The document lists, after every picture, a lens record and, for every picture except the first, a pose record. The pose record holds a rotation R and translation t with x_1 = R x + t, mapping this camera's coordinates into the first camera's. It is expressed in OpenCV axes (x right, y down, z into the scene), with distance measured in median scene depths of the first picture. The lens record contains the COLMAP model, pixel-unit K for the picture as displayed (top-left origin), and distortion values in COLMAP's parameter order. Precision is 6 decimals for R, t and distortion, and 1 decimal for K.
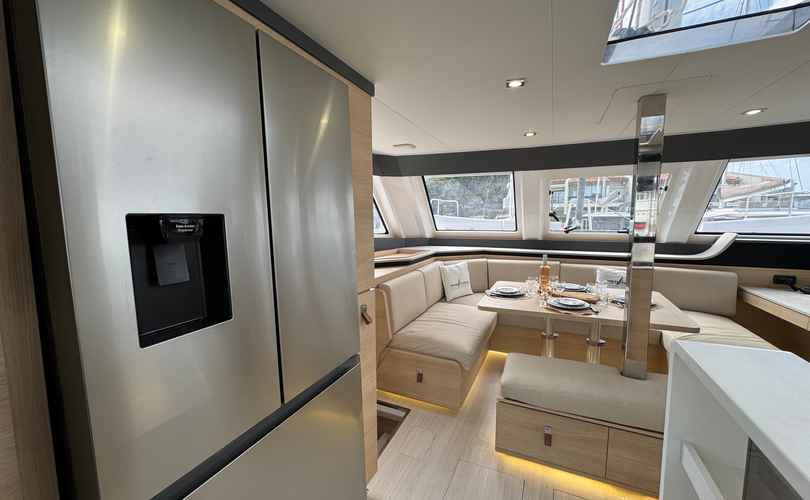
lens RADIAL K [[323.5, 0, 403.8], [0, 323.5, 250.0], [0, 0, 1]] dist [-0.001617, 0.000002]
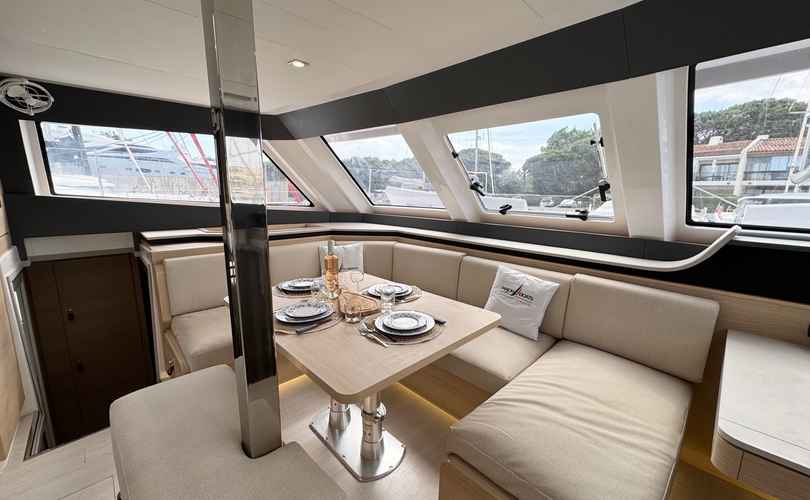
lens RADIAL K [[323.5, 0, 403.8], [0, 323.5, 250.0], [0, 0, 1]] dist [-0.001617, 0.000002]
pose [[0.934102, 0.083034, -0.347216, 0.571029], [-0.057799, 0.994919, 0.082432, -0.021352], [0.352296, -0.056931, 0.934155, 0.268459]]
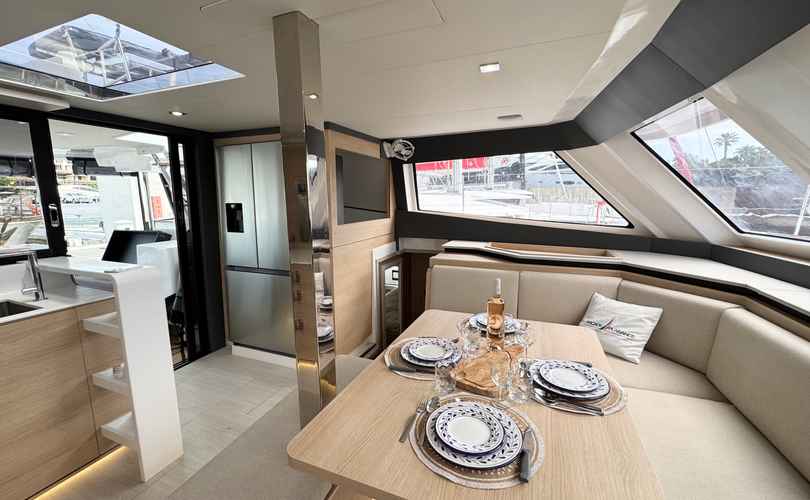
lens RADIAL K [[323.5, 0, 403.8], [0, 323.5, 250.0], [0, 0, 1]] dist [-0.001617, 0.000002]
pose [[0.050309, 0.163277, -0.985297, 0.663994], [-0.099061, 0.982497, 0.157755, -0.072889], [0.993809, 0.089668, 0.065603, 0.550598]]
